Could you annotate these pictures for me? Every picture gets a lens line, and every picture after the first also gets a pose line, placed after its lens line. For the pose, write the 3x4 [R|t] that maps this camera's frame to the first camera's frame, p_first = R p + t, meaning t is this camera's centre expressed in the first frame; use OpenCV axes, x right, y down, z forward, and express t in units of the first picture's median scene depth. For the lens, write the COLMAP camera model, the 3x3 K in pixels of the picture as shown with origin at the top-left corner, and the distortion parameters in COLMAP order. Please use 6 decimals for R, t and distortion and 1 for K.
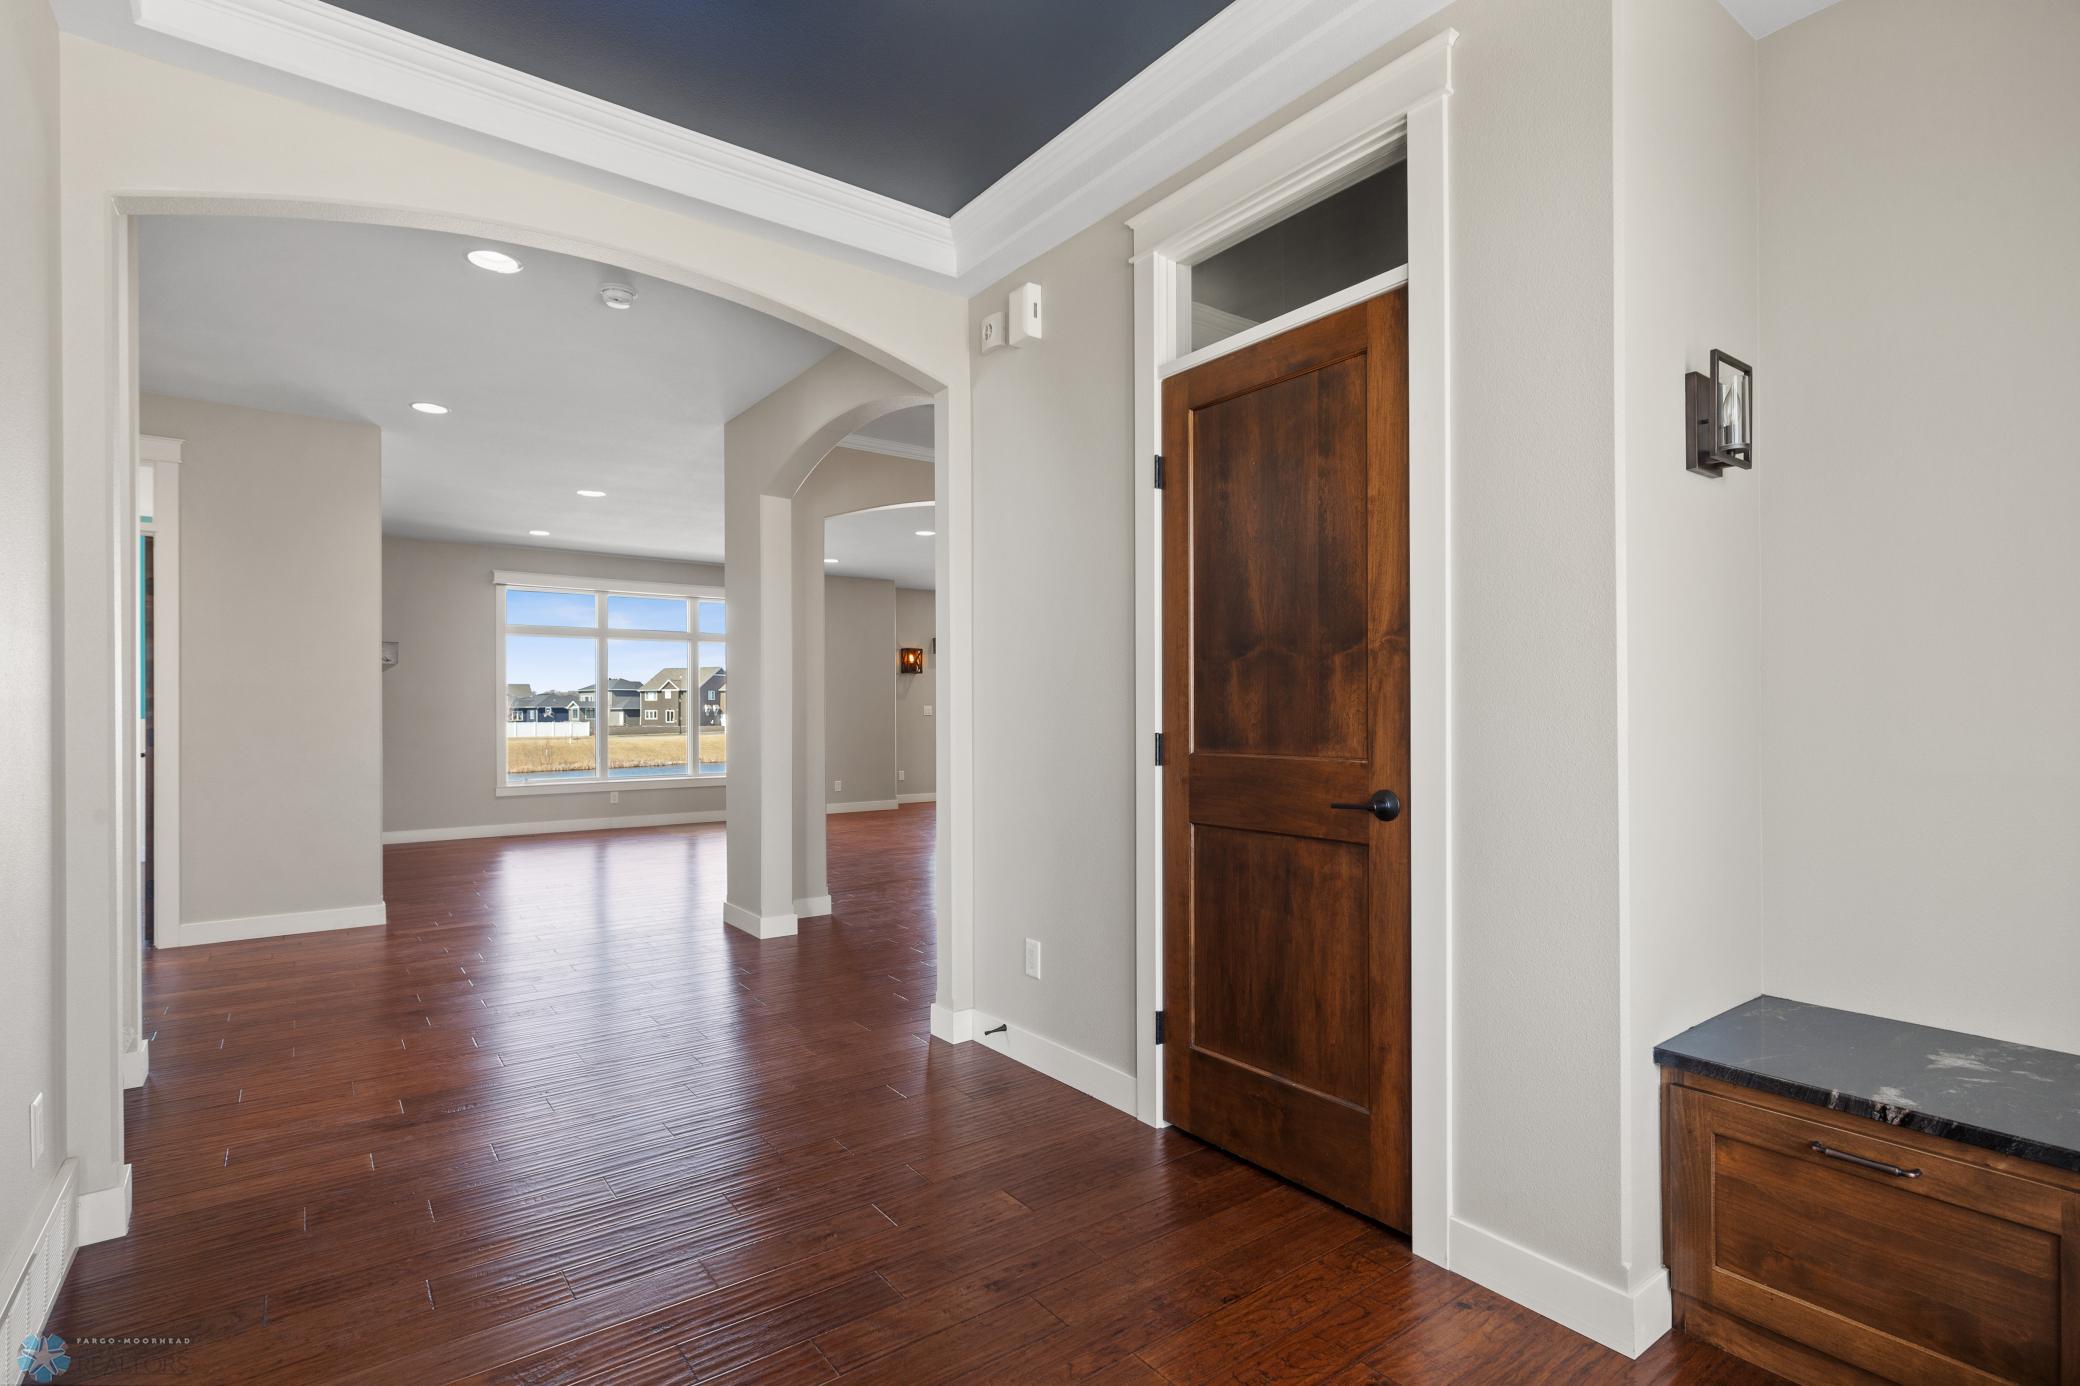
lens RADIAL K [[948.8, 0, 1040.0], [0, 948.8, 693.0], [0, 0, 1]] dist [0.001602, -0.000184]
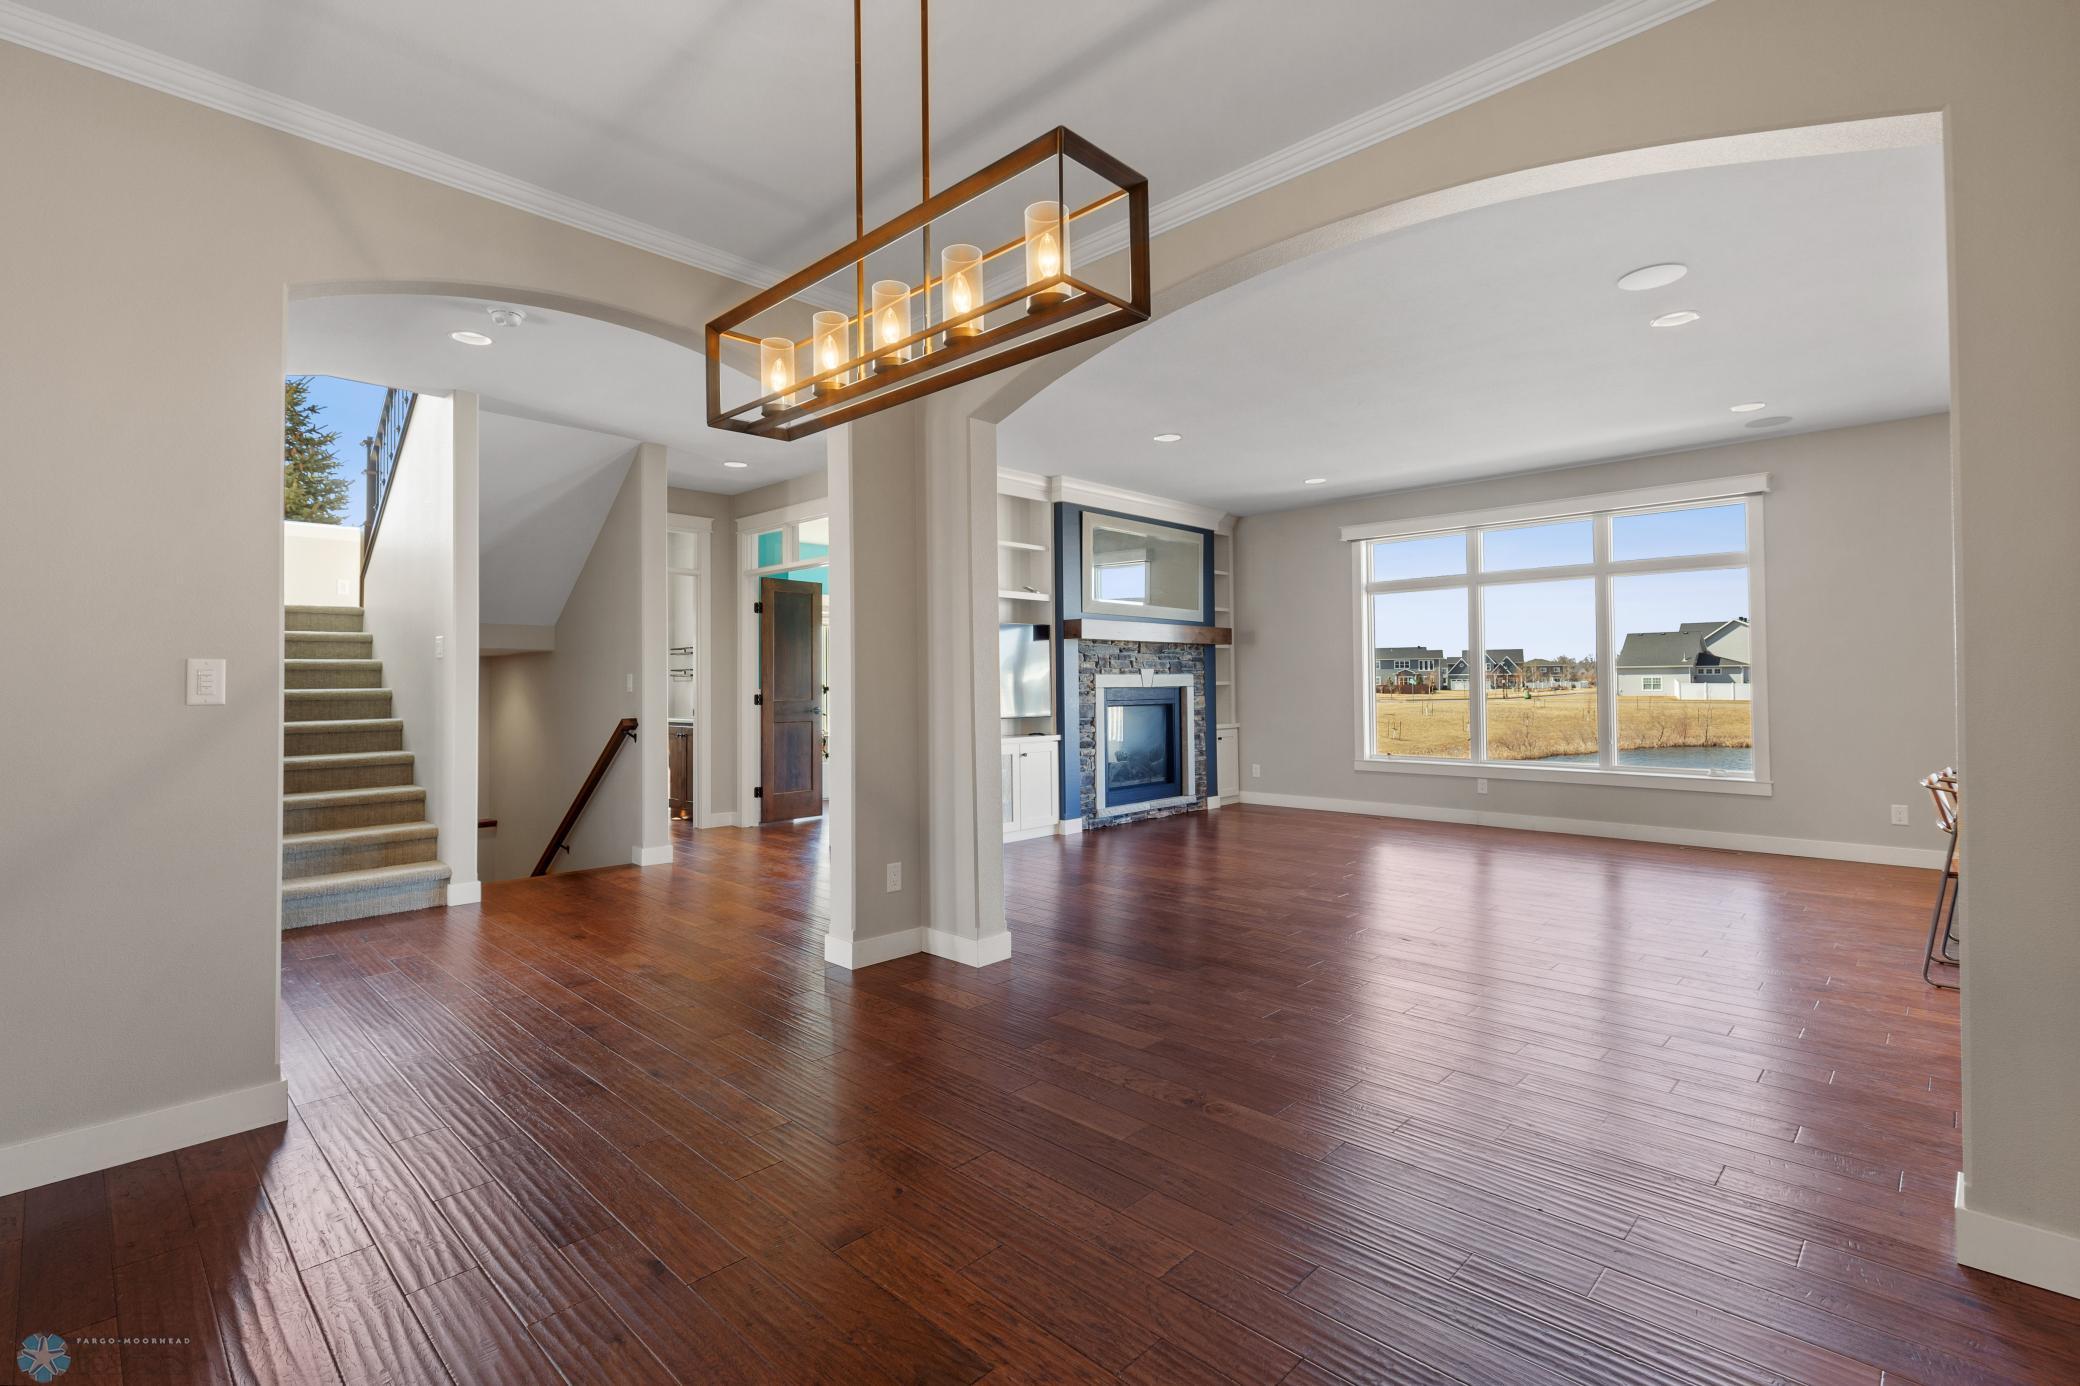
lens RADIAL K [[963.1, 0, 1079.3], [0, 963.1, 675.2], [0, 0, 1]] dist [-0.001951, -0.000296]
pose [[0.149900, -0.005475, -0.988686, 0.310382], [0.026699, 0.999642, -0.001488, 0.010485], [0.988341, -0.026174, 0.149993, 0.574423]]
